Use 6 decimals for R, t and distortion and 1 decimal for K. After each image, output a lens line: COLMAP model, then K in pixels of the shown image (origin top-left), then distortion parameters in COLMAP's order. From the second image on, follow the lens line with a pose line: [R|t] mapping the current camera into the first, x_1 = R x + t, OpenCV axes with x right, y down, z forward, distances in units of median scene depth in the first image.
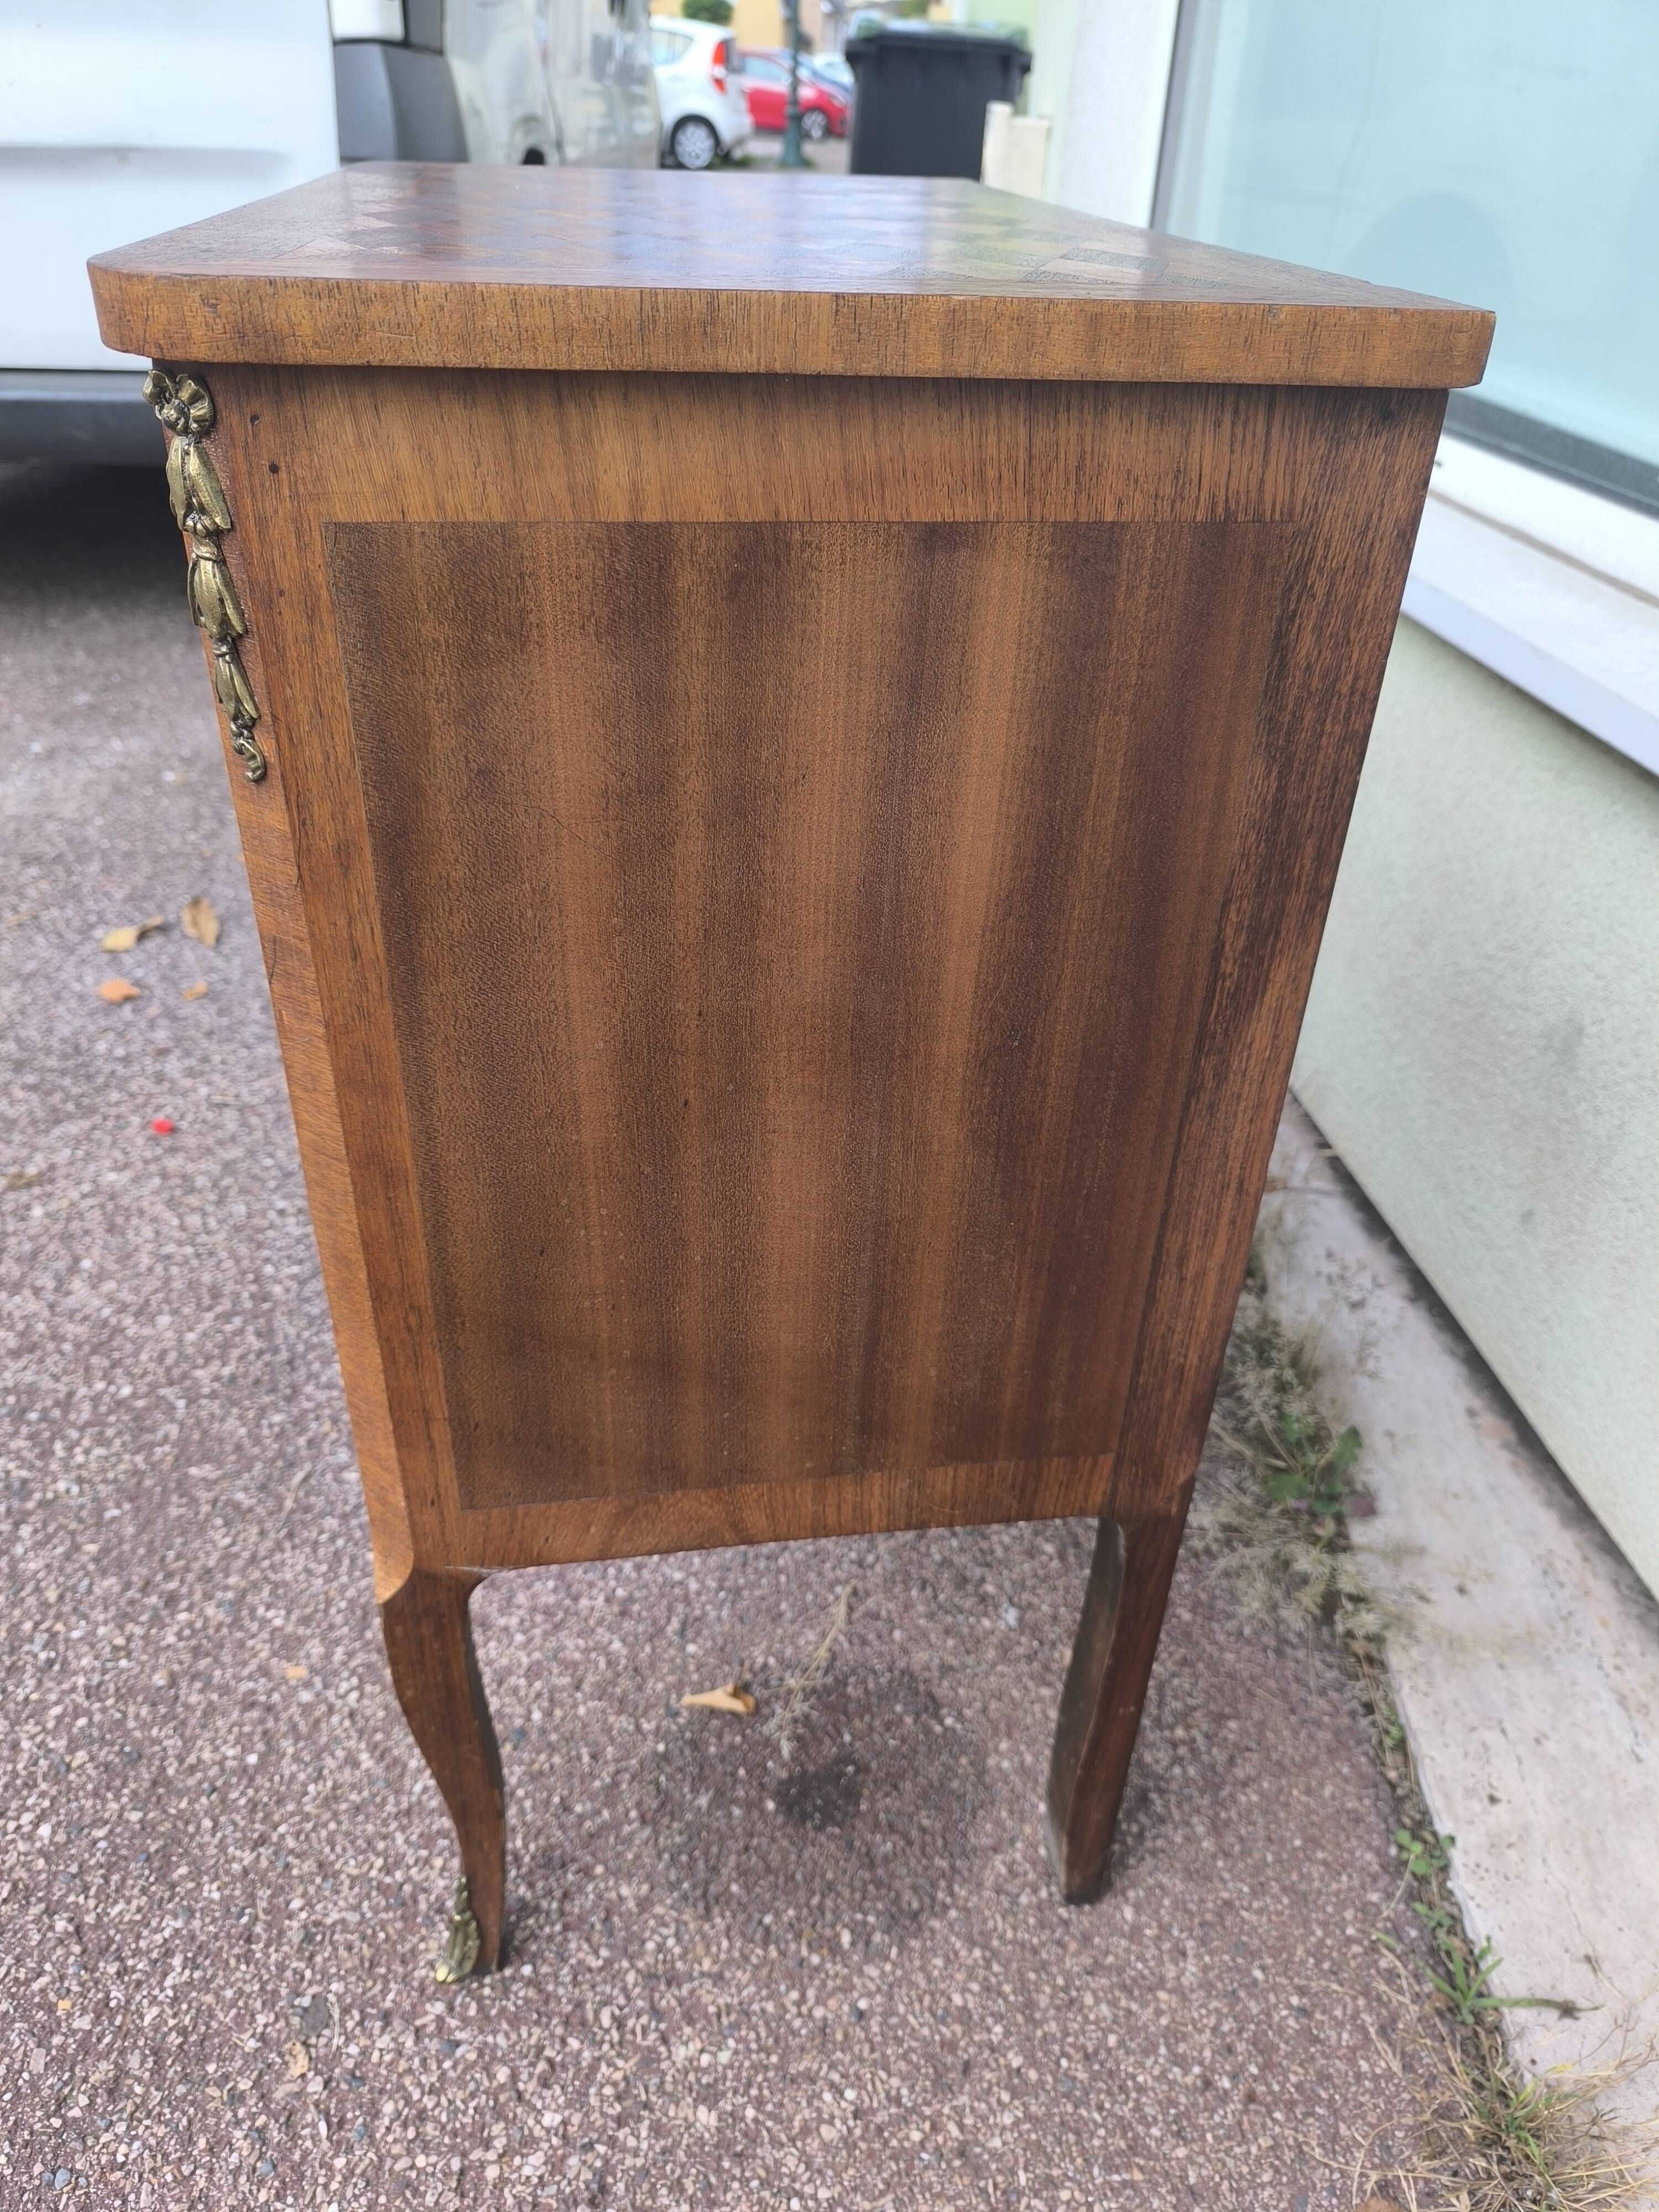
lens RADIAL K [[1548.3, 0, 808.3], [0, 1548.3, 1089.0], [0, 0, 1]] dist [0.013047, -0.028311]
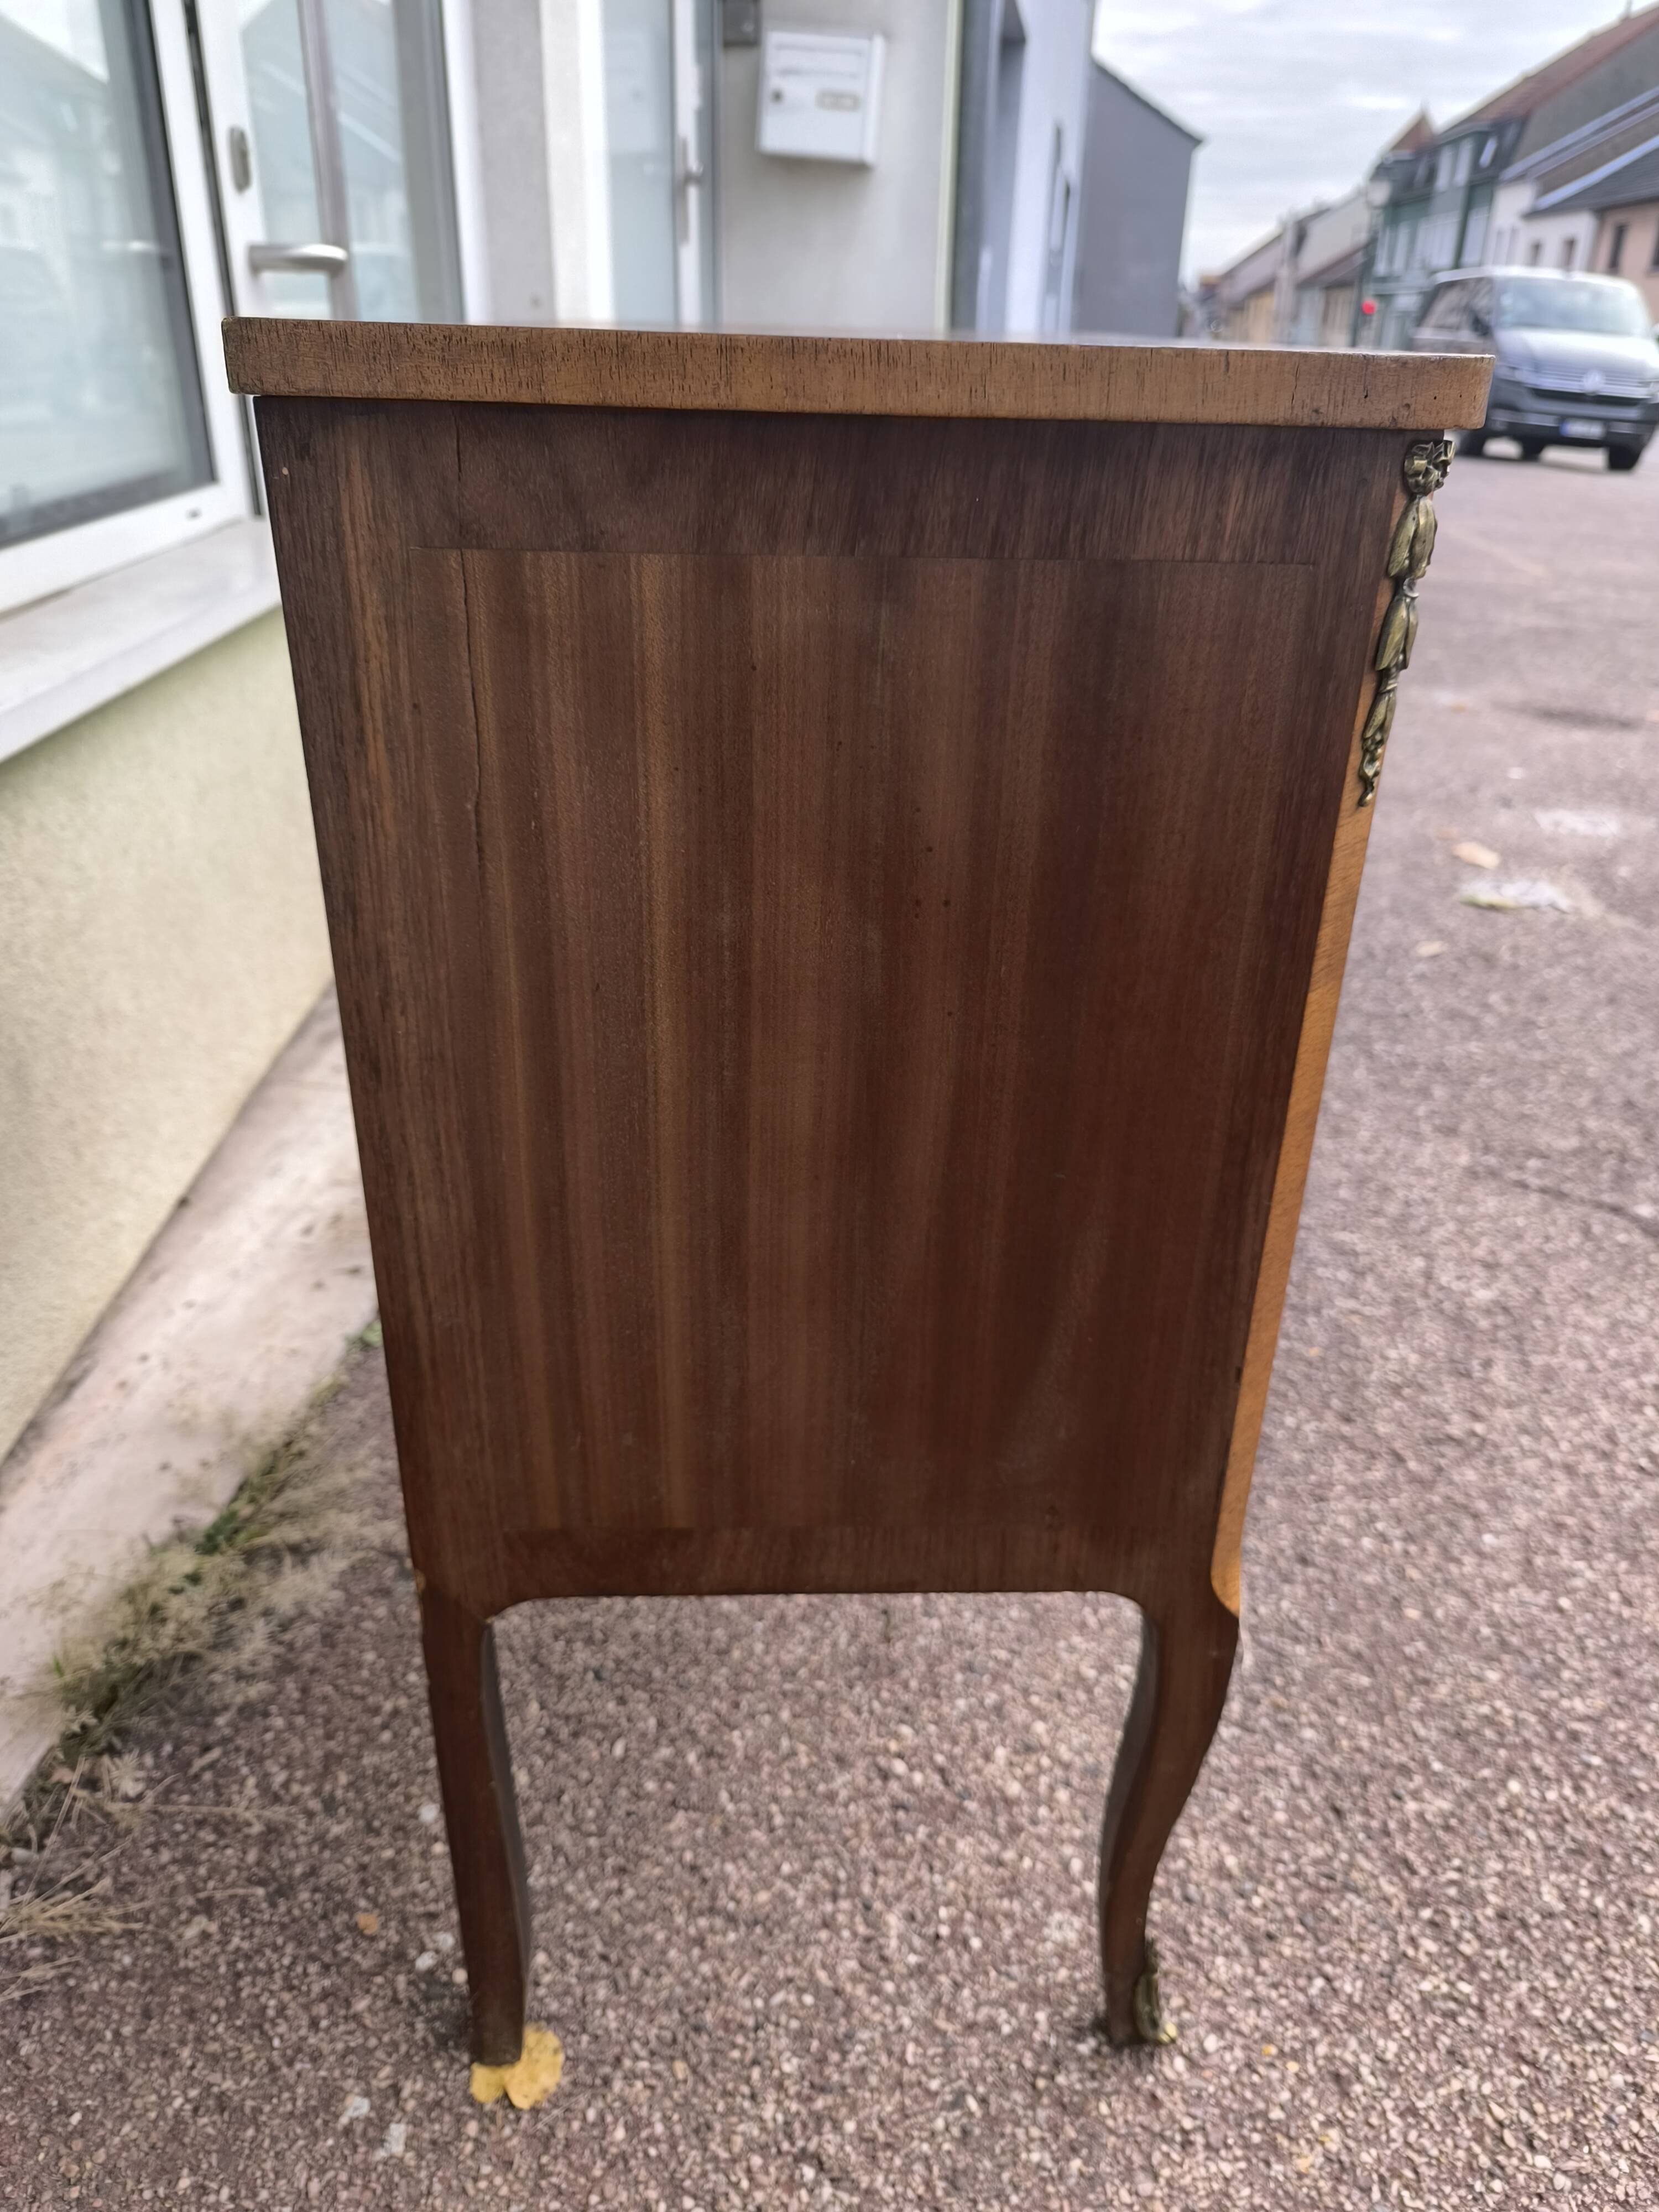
lens RADIAL K [[1548.3, 0, 846.0], [0, 1548.3, 1105.7], [0, 0, 1]] dist [0.013047, -0.028311]
pose [[-0.993683, -0.098234, 0.054254, -0.136763], [-0.003669, 0.511644, 0.859189, -0.994133], [-0.112161, 0.853563, -0.508773, 1.642179]]
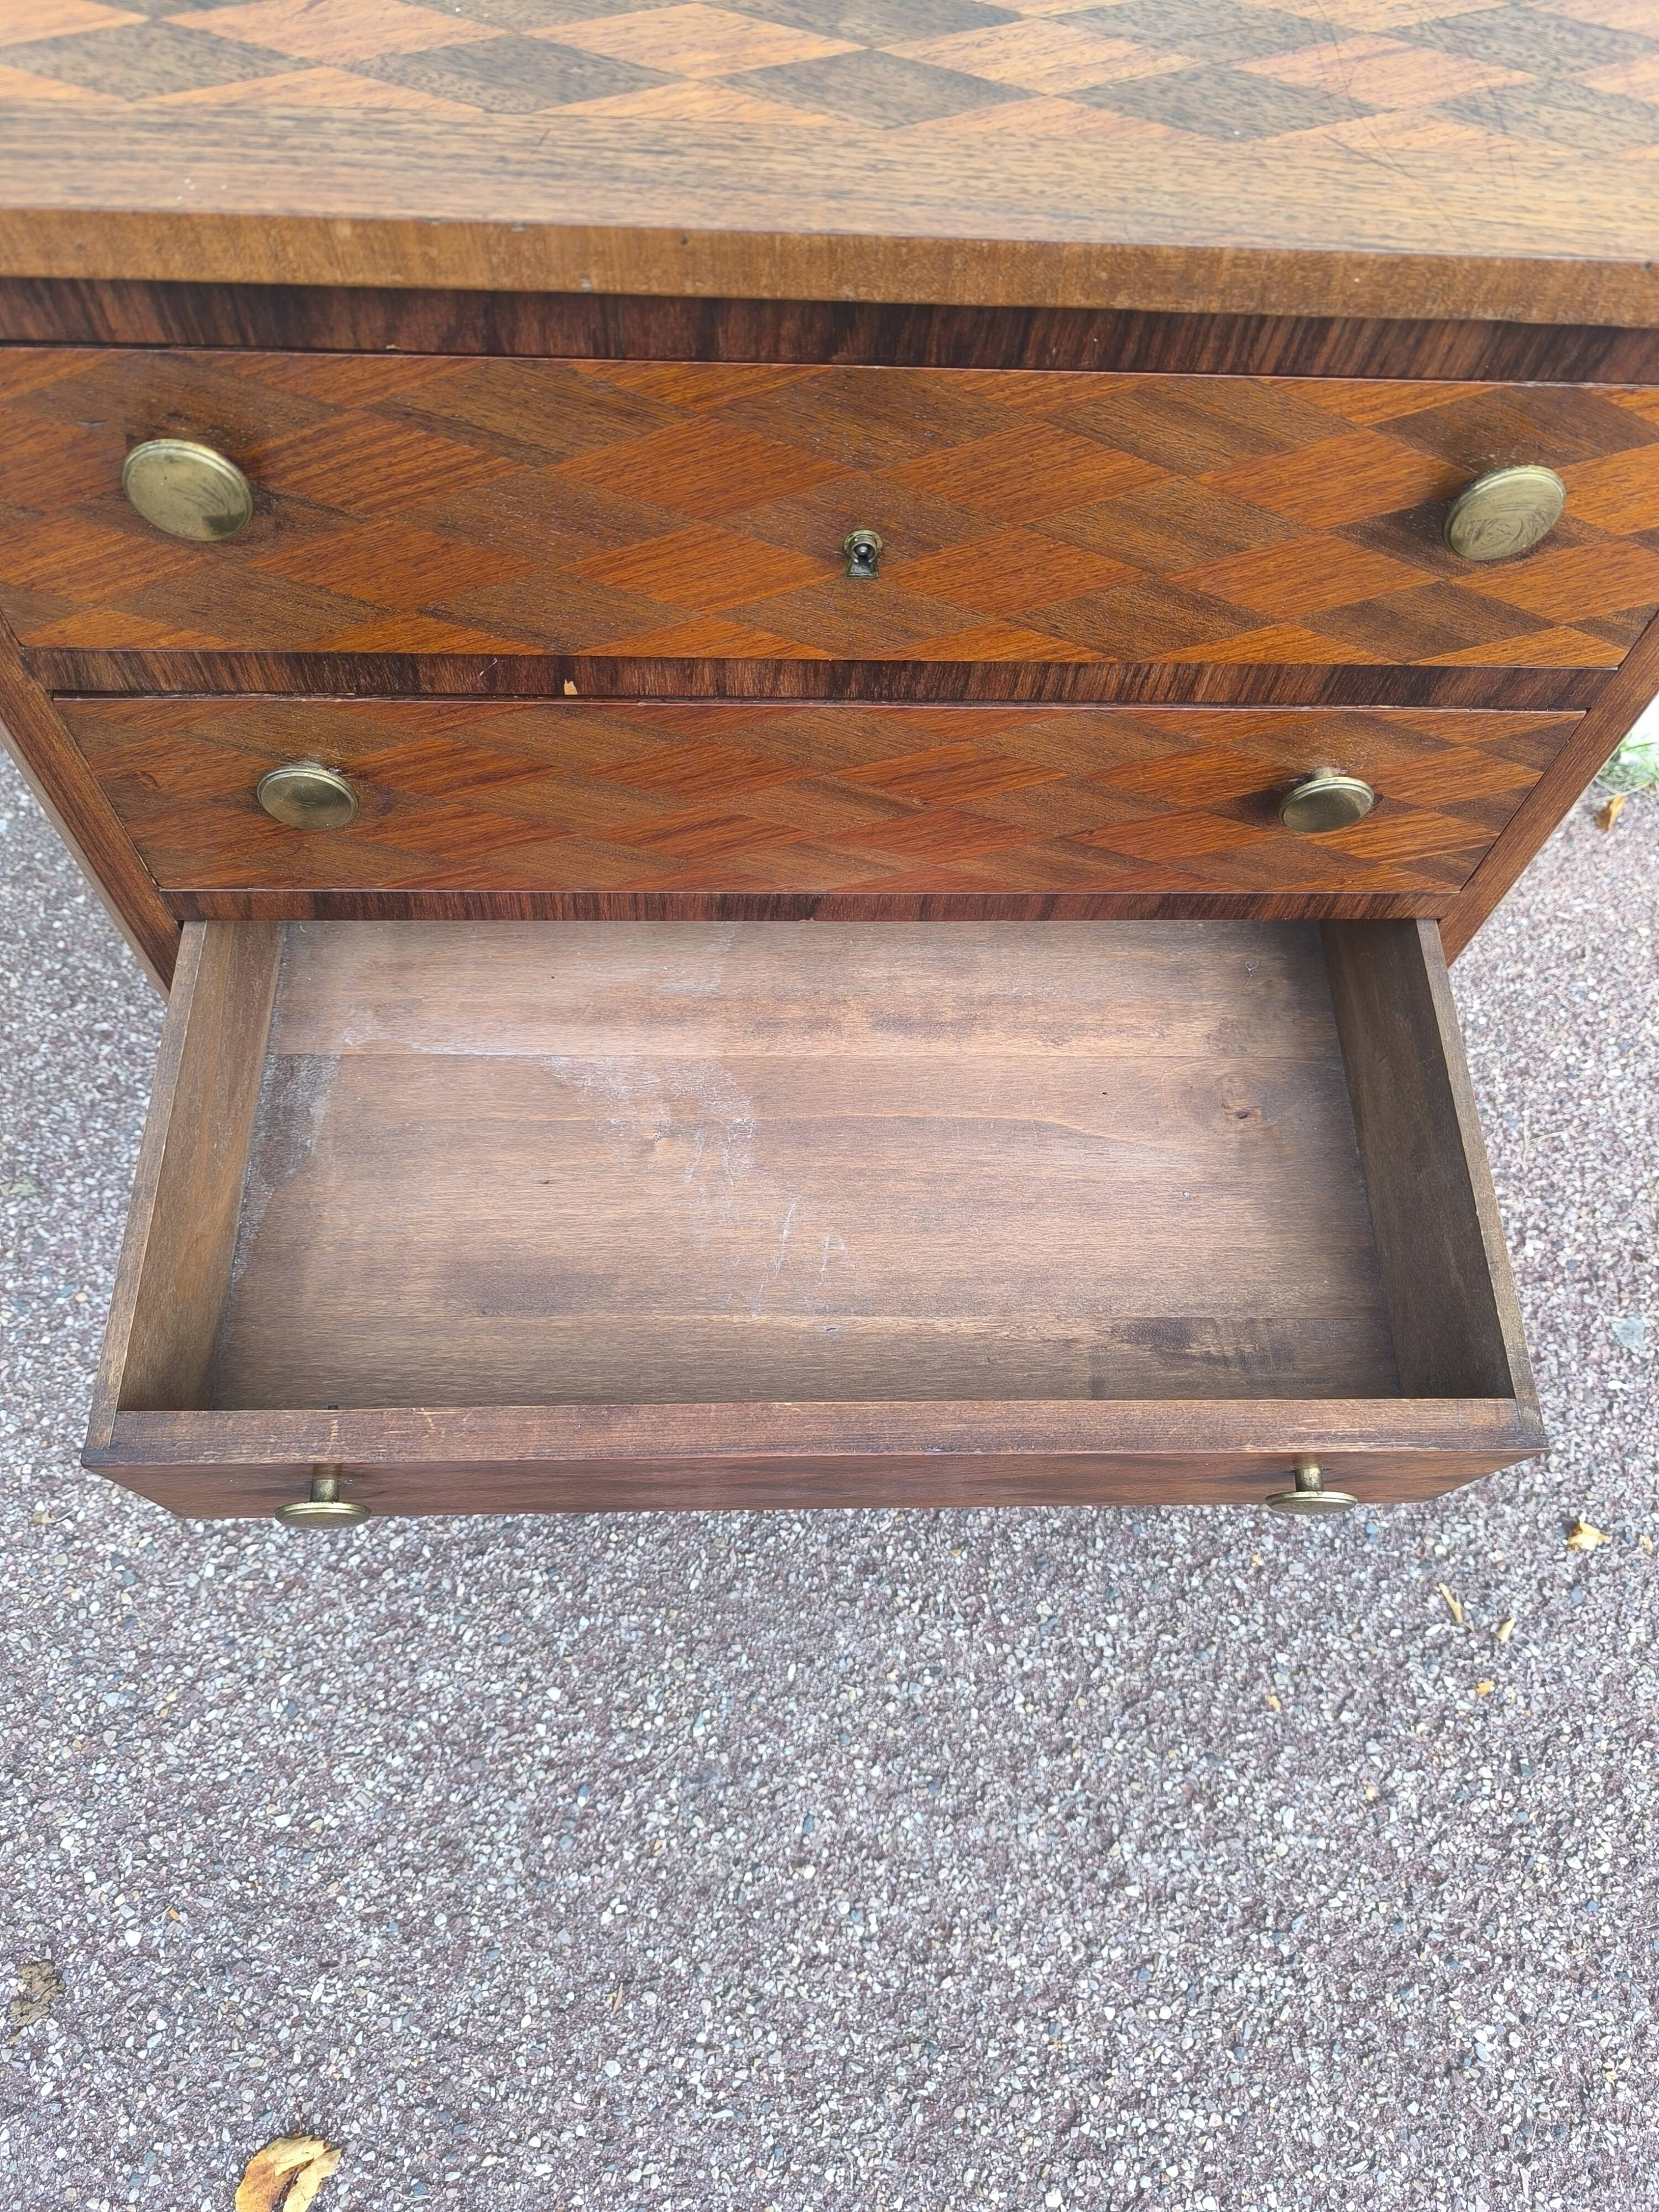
lens RADIAL K [[1548.3, 0, 839.9], [0, 1548.3, 1106.9], [0, 0, 1]] dist [0.013047, -0.028311]
pose [[0.098166, -0.893573, 0.438054, -0.724029], [0.489971, 0.426530, 0.760264, -0.707329], [-0.866194, 0.140001, 0.479695, 0.608133]]
